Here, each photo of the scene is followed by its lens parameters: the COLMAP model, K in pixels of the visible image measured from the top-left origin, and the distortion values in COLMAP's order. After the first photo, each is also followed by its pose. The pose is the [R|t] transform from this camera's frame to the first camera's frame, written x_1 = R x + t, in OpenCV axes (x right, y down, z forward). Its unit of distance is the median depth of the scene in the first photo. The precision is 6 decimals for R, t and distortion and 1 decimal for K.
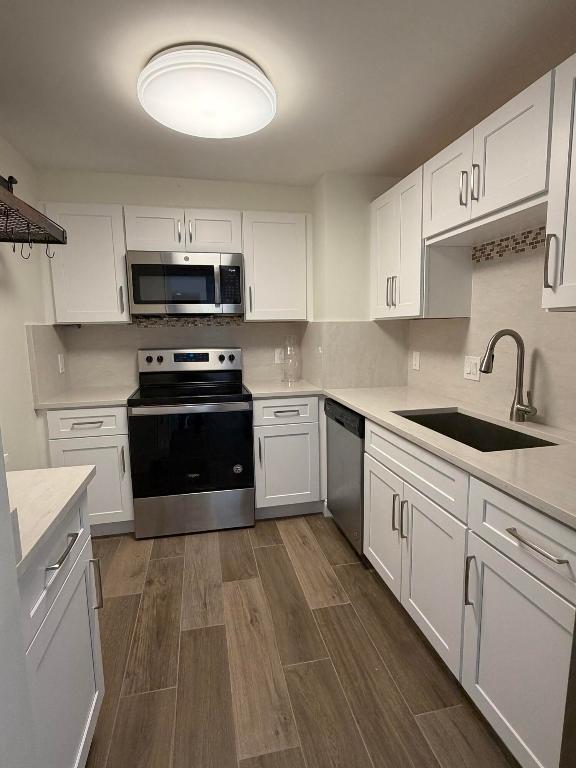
lens RADIAL K [[405.7, 0, 288.0], [0, 405.7, 384.0], [0, 0, 1]] dist [0.000851, -0.000060]
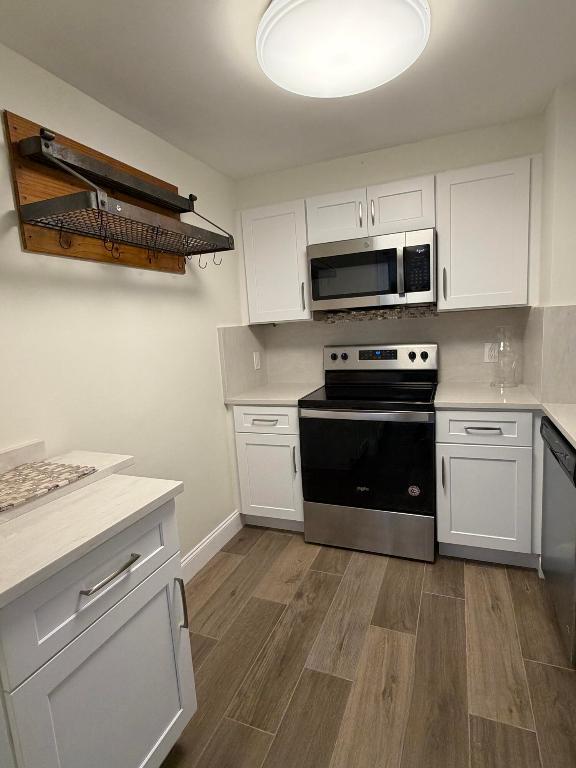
lens RADIAL K [[405.7, 0, 288.0], [0, 405.7, 384.0], [0, 0, 1]] dist [0.000851, -0.000060]
pose [[0.821198, 0.047551, -0.568659, 0.127304], [-0.027935, 0.998677, 0.043168, -0.038951], [0.569959, -0.019564, 0.821440, 0.168976]]
